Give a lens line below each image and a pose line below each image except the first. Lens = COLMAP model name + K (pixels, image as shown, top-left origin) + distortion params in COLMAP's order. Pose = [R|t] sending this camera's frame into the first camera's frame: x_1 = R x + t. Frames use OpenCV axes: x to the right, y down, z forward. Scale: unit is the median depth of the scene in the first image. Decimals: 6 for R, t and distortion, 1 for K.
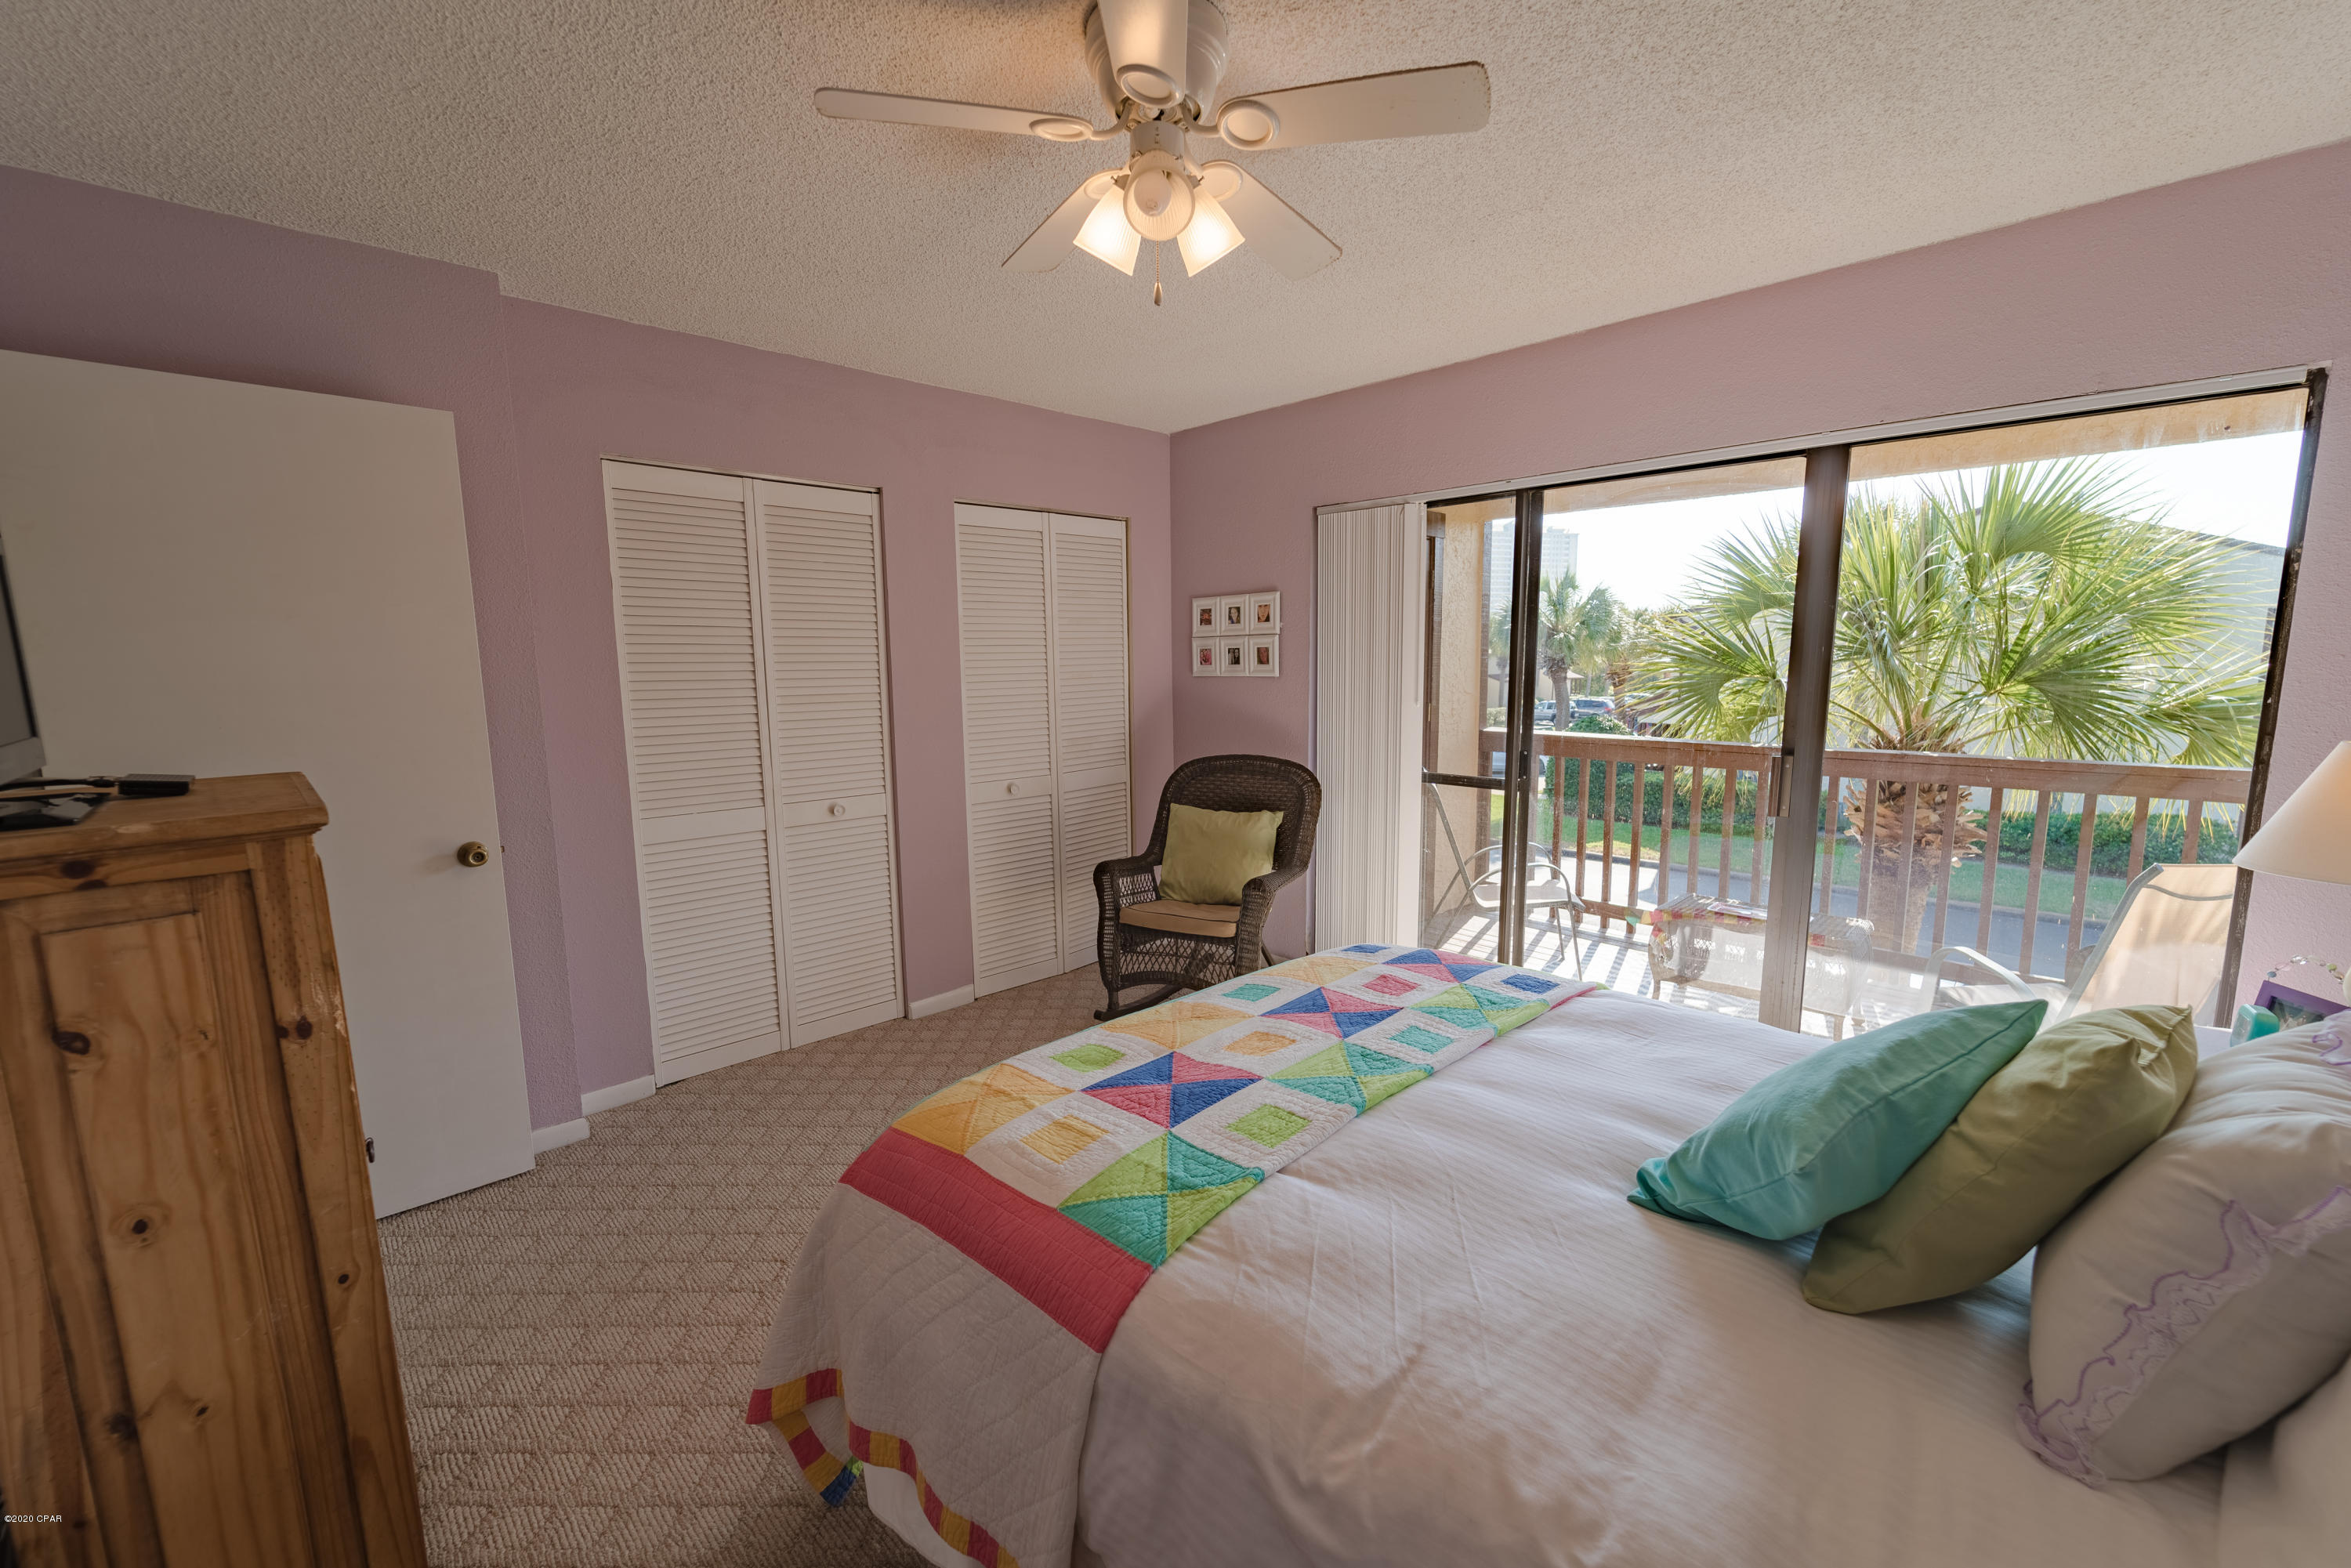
lens RADIAL K [[936.5, 0, 1183.1], [0, 936.5, 777.0], [0, 0, 1]] dist [0.010923, -0.000091]
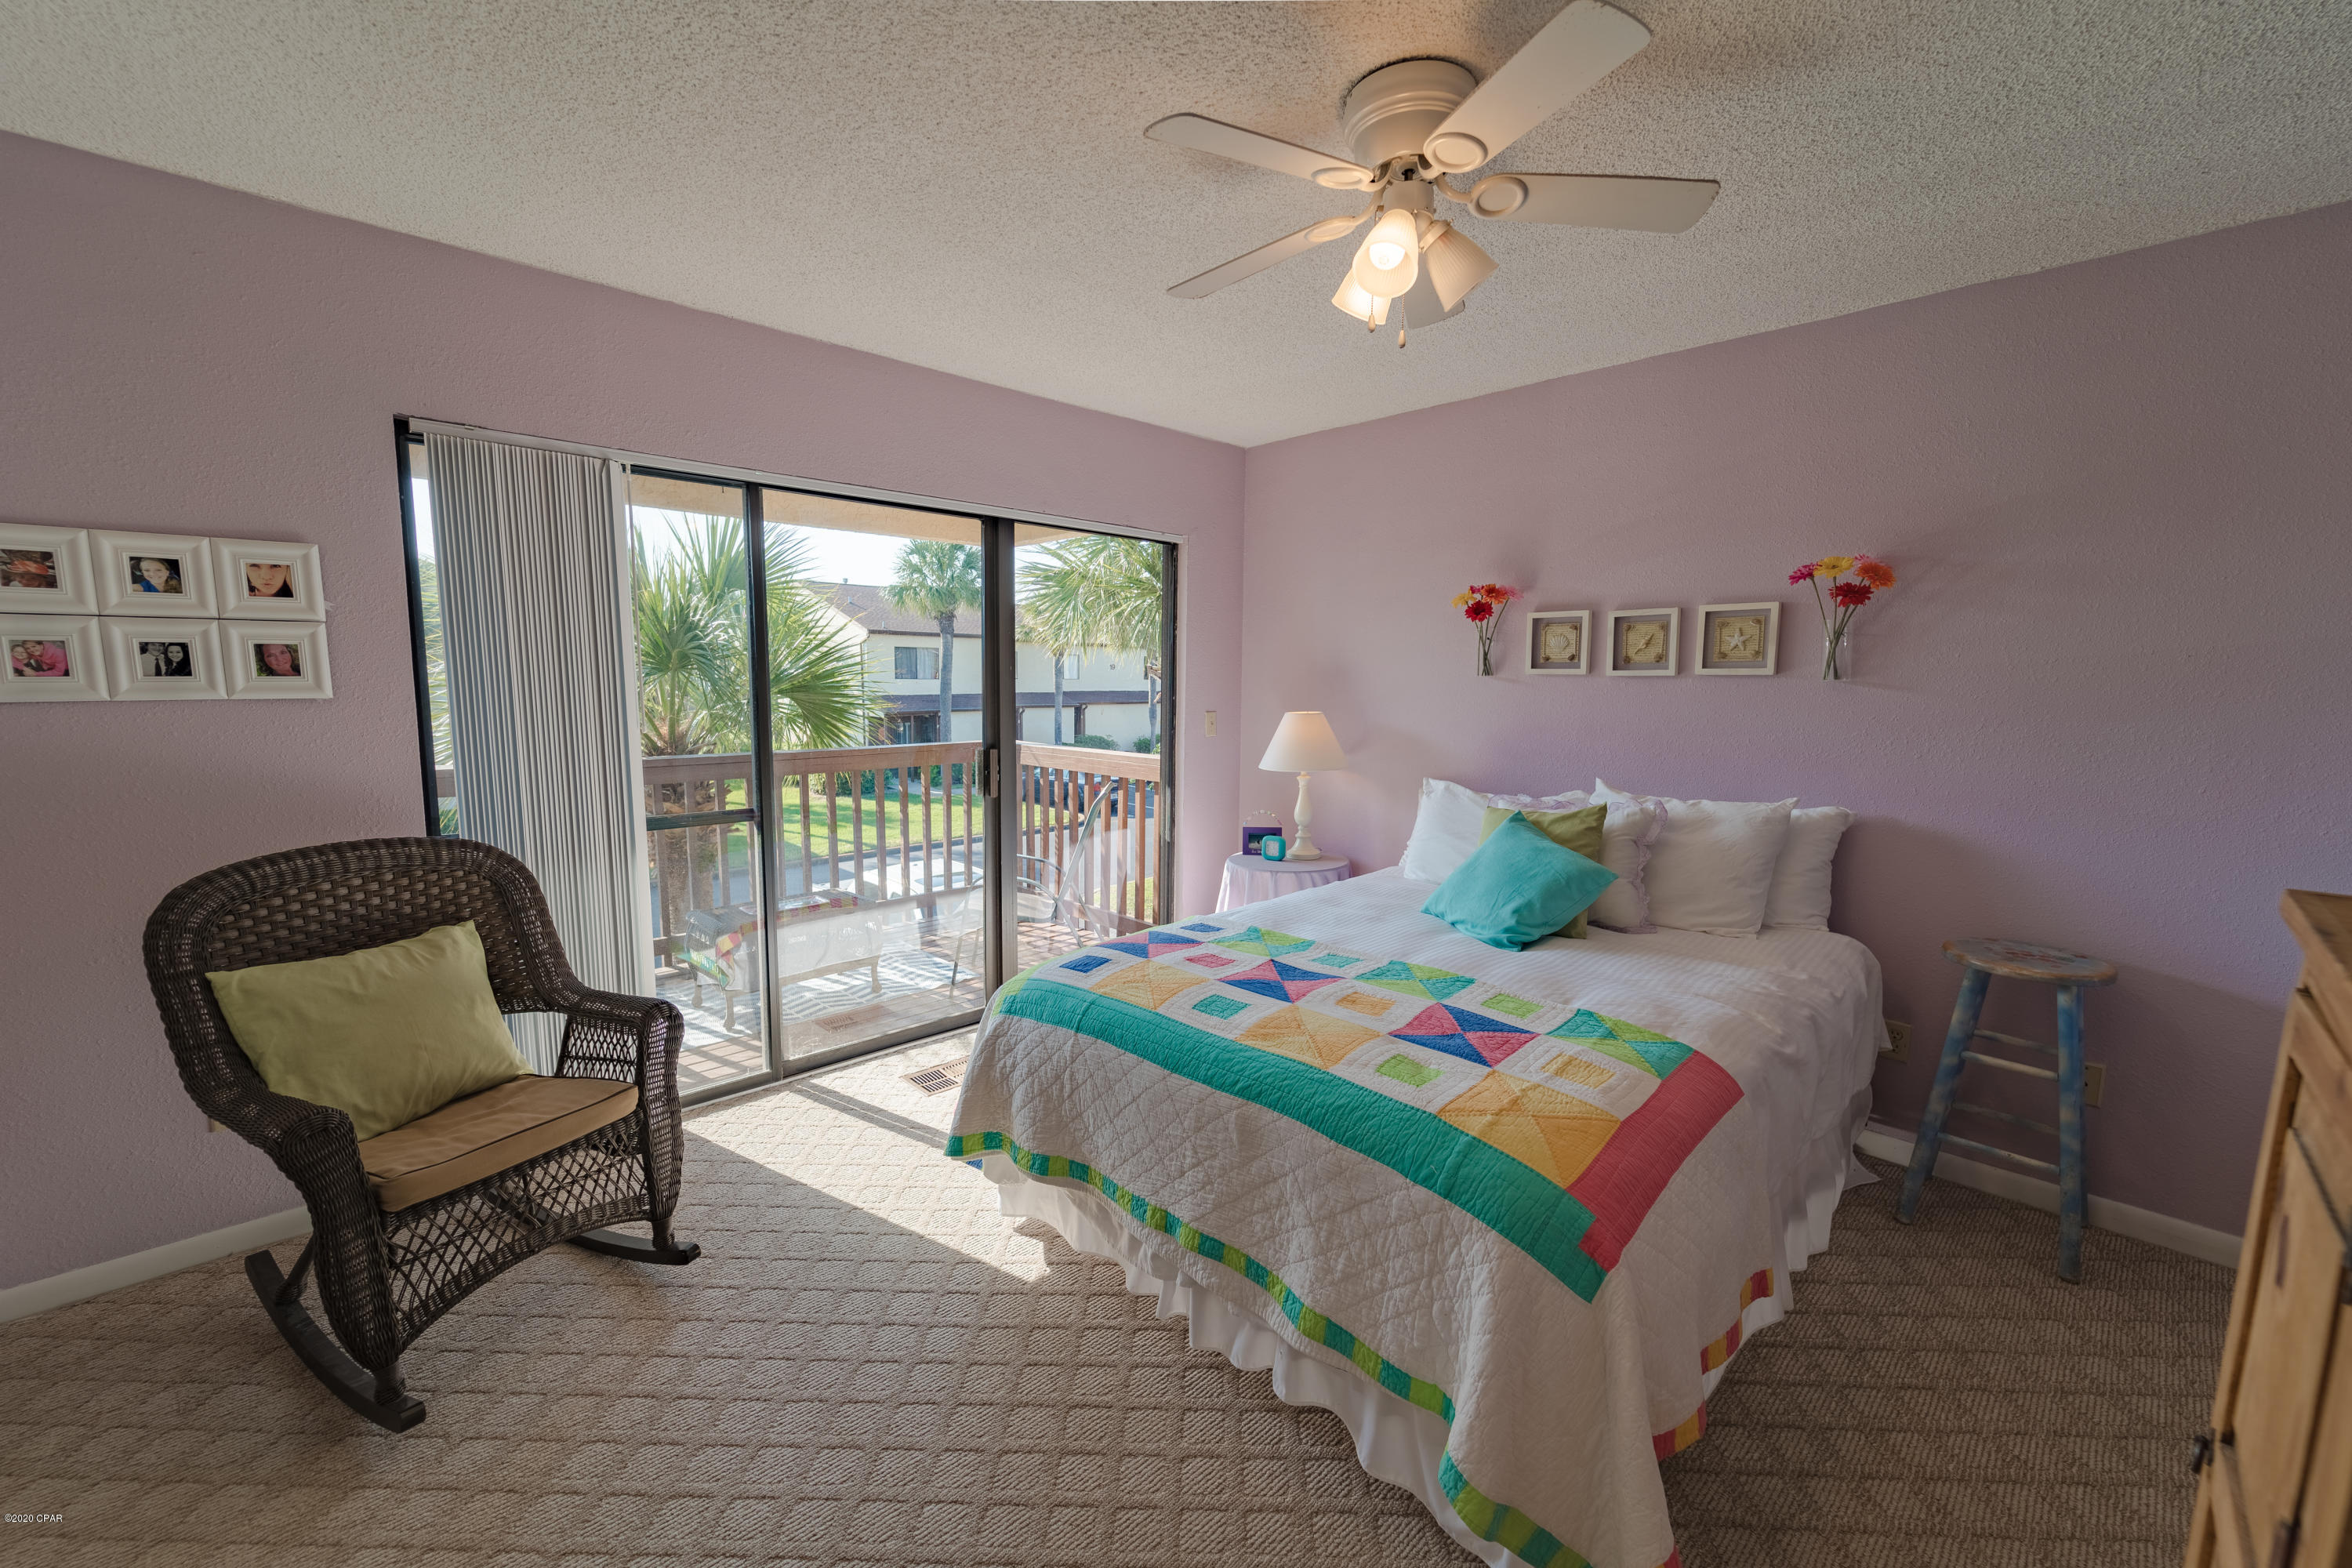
lens RADIAL K [[937.0, 0, 1183.6], [0, 937.0, 777.0], [0, 0, 1]] dist [0.010923, -0.000091]
pose [[0.020700, -0.103843, 0.994378, -0.499996], [0.116798, 0.988032, 0.100749, -0.065962], [-0.992940, 0.114056, 0.032581, 0.544554]]
